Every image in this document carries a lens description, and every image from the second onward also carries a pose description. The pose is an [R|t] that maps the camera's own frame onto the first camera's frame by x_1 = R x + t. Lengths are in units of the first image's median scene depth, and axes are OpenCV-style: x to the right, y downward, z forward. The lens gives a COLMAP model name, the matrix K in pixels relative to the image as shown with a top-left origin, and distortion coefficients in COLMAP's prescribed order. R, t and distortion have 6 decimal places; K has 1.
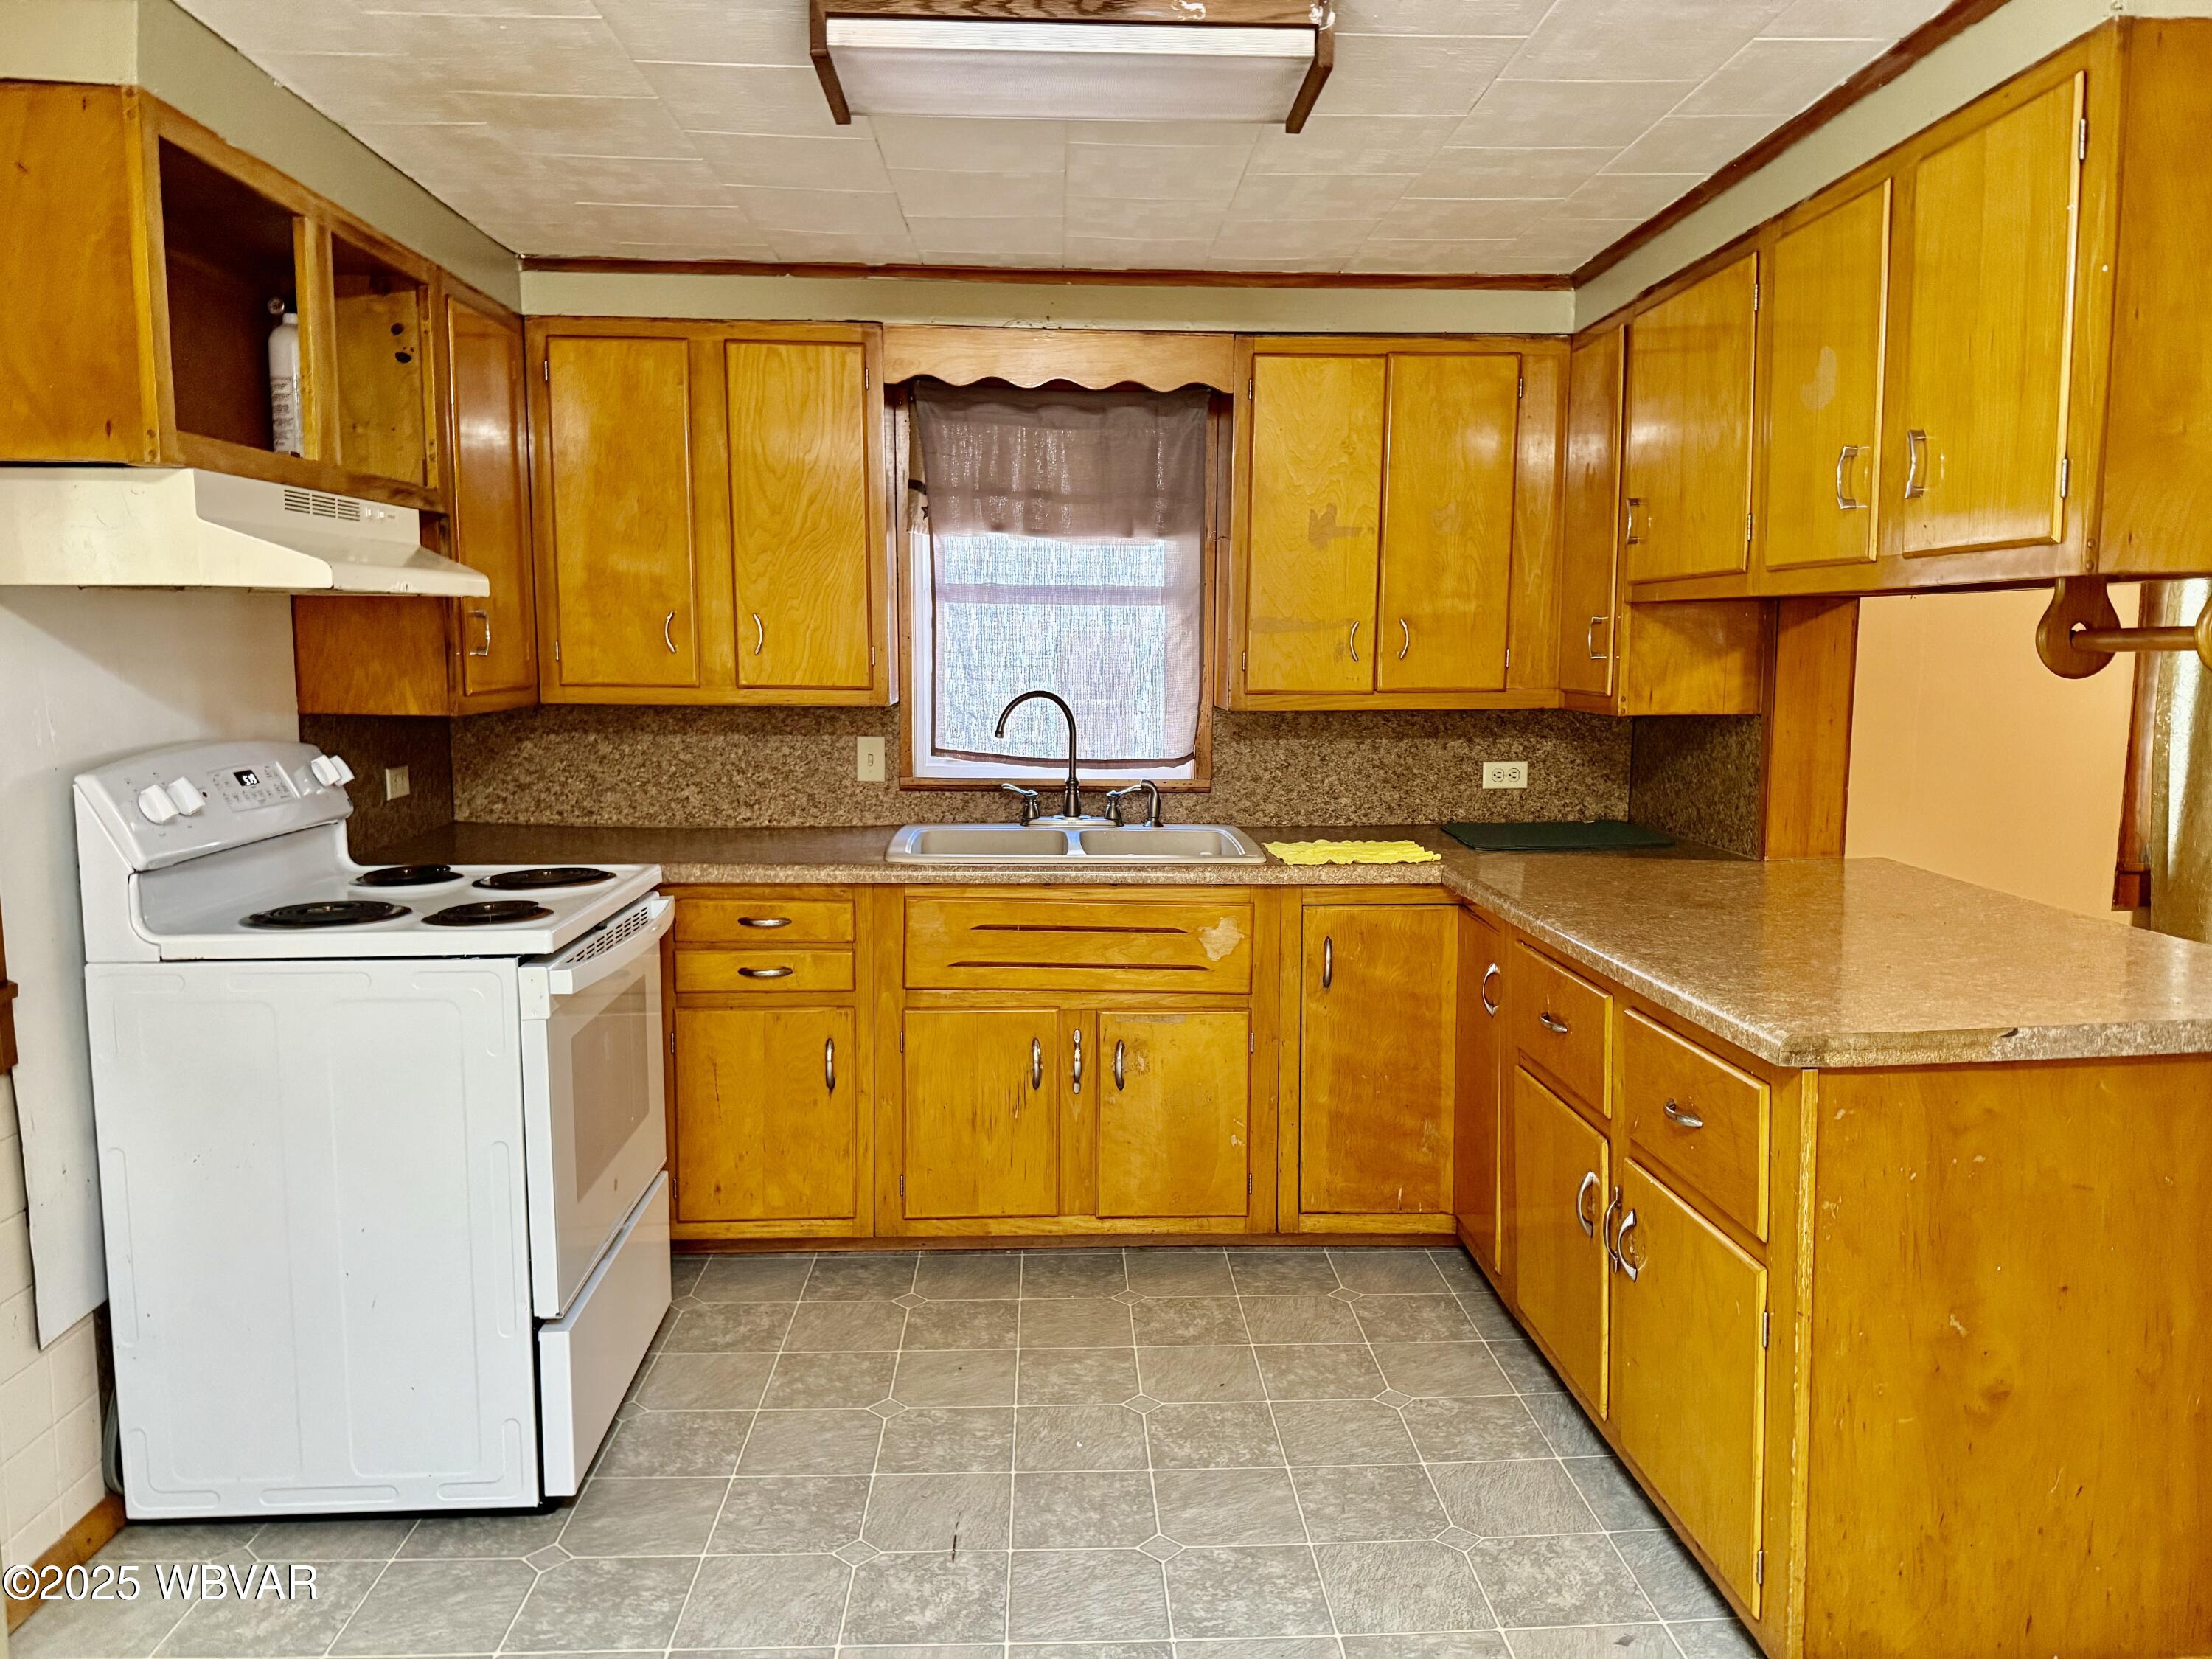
lens RADIAL K [[1553.0, 0, 1106.0], [0, 1553.0, 829.5], [0, 0, 1]] dist [0.154085, -0.233707]
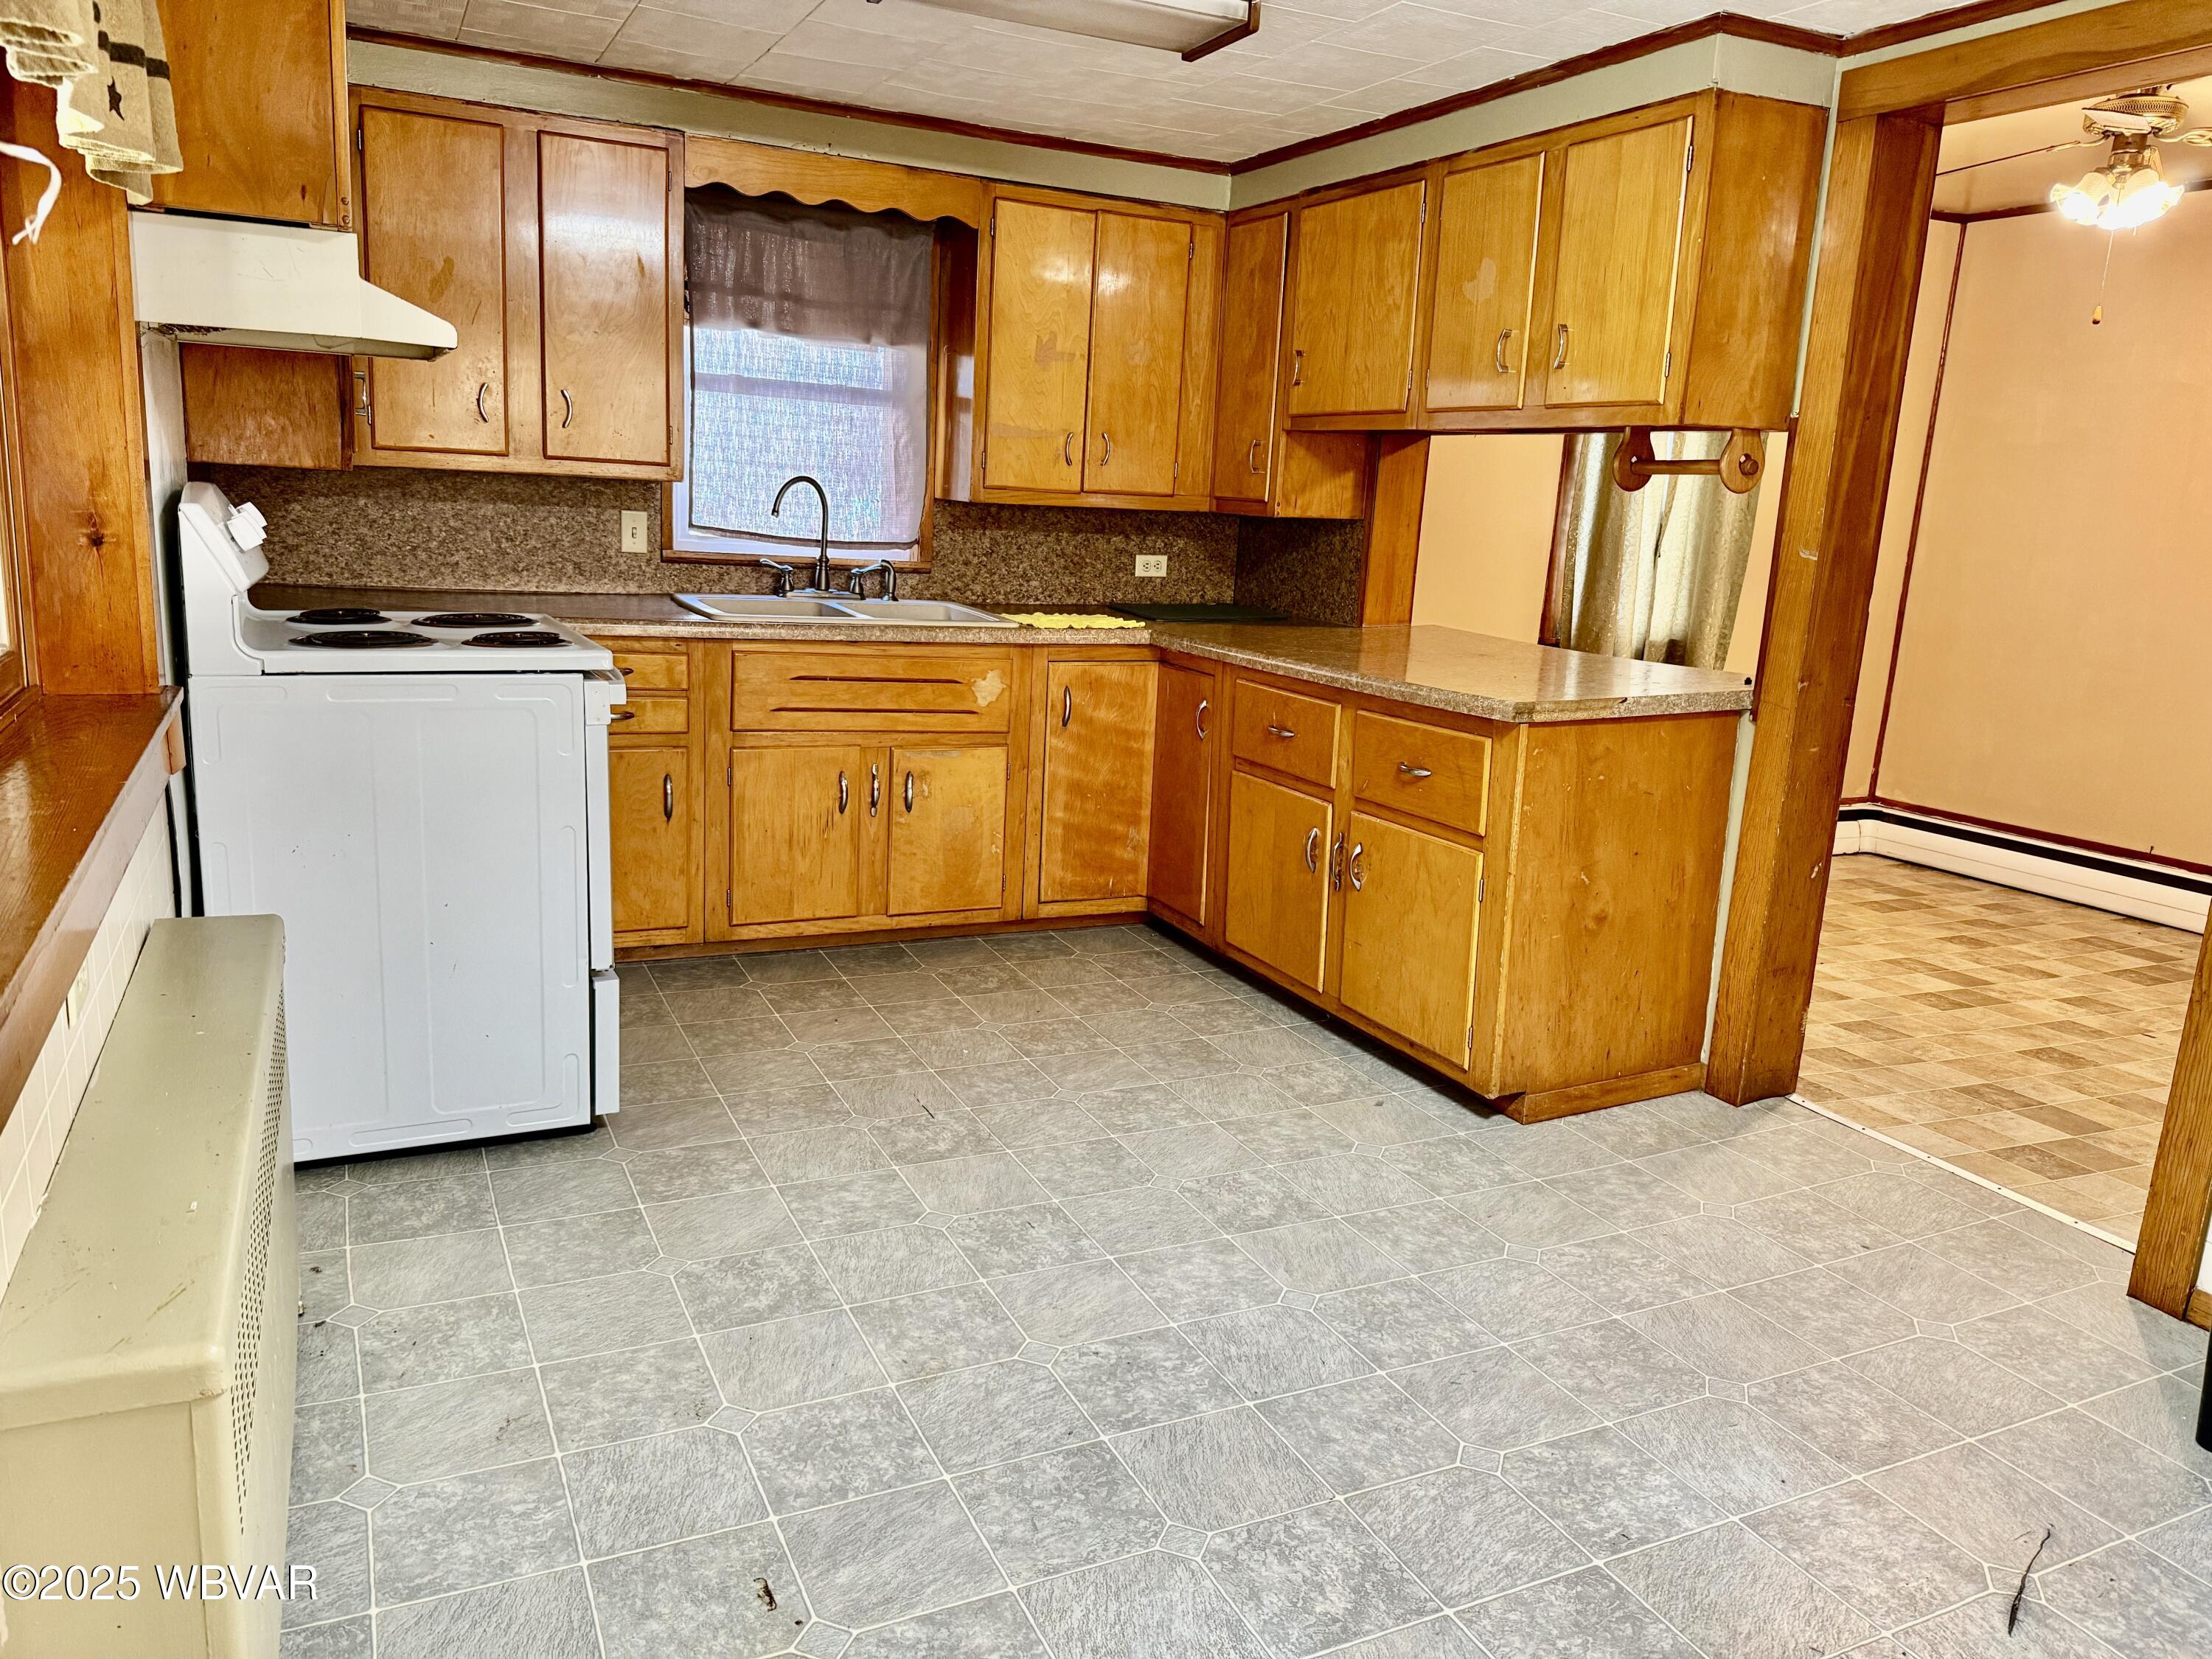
lens RADIAL K [[1563.7, 0, 1076.9], [0, 1563.7, 821.9], [0, 0, 1]] dist [0.173930, -0.412112]
pose [[0.922664, -0.035821, 0.383937, -0.340877], [-0.003945, 0.994747, 0.102291, 0.047713], [-0.385584, -0.095894, 0.917676, -0.183535]]
